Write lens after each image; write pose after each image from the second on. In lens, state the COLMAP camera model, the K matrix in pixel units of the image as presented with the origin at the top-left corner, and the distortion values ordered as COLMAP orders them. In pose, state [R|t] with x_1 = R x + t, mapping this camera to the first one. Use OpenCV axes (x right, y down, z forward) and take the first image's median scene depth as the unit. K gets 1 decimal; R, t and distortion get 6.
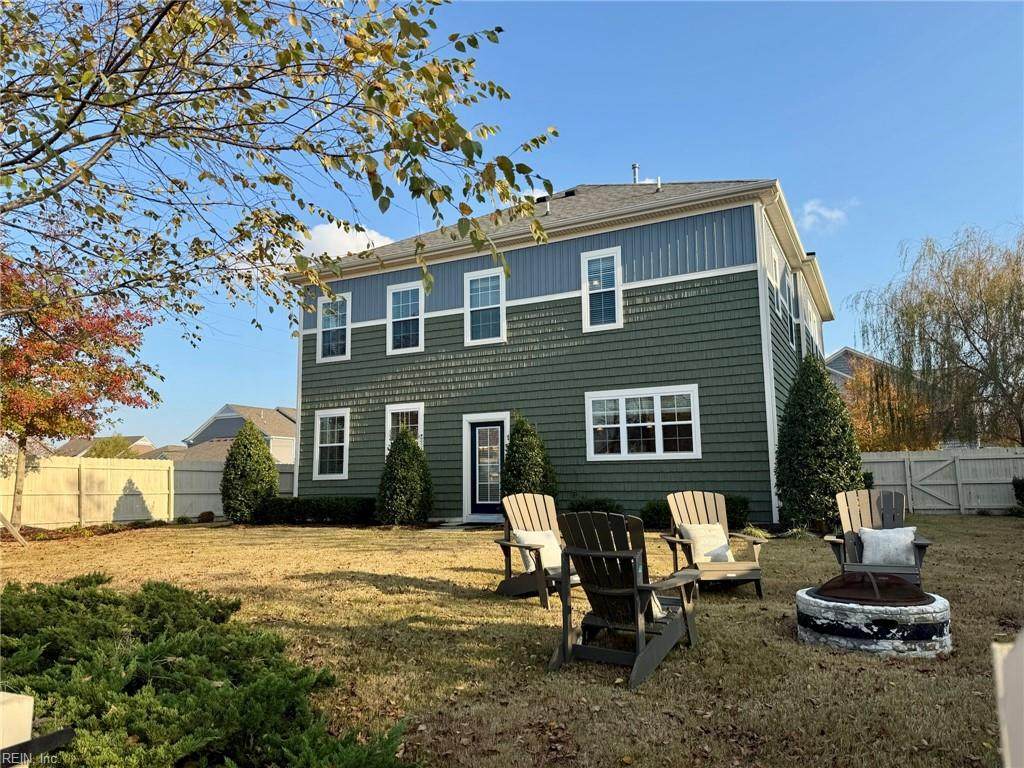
lens RADIAL K [[711.3, 0, 512.0], [0, 711.3, 384.0], [0, 0, 1]] dist [0.121206, 0.000034]
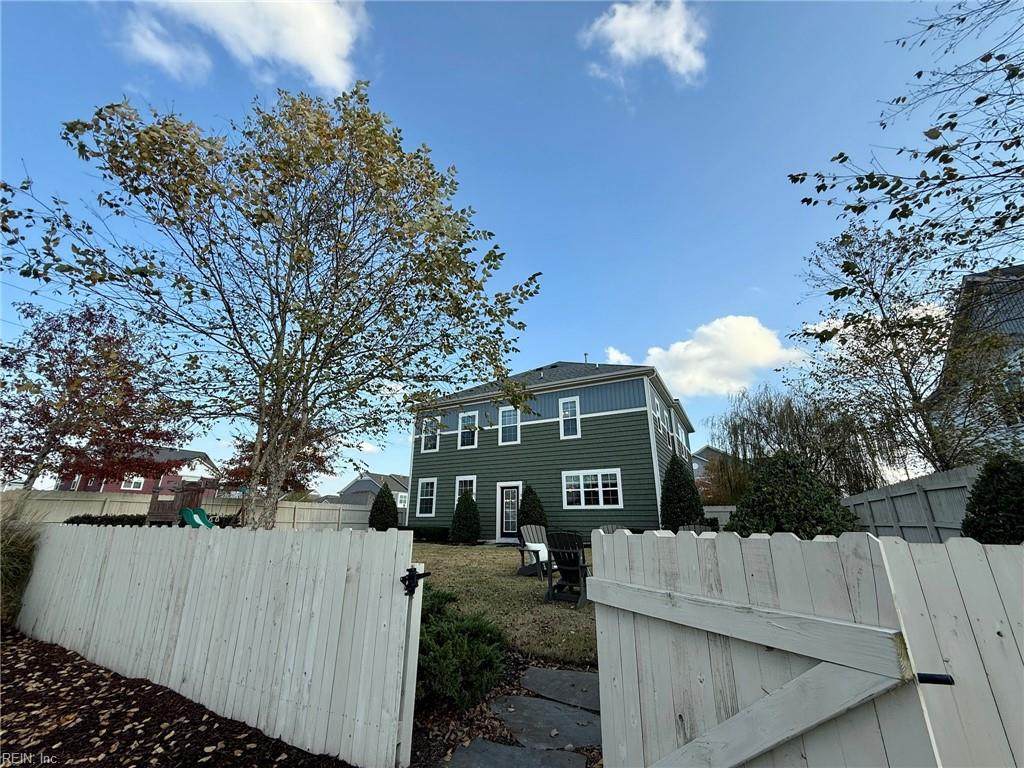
lens RADIAL K [[403.9, 0, 512.0], [0, 403.9, 384.0], [0, 0, 1]] dist [0.000575, 0.000052]
pose [[0.999636, 0.009023, -0.025434, -0.004771], [-0.013682, 0.981801, -0.189417, -0.011529], [0.023262, 0.189696, 0.981567, -0.103395]]
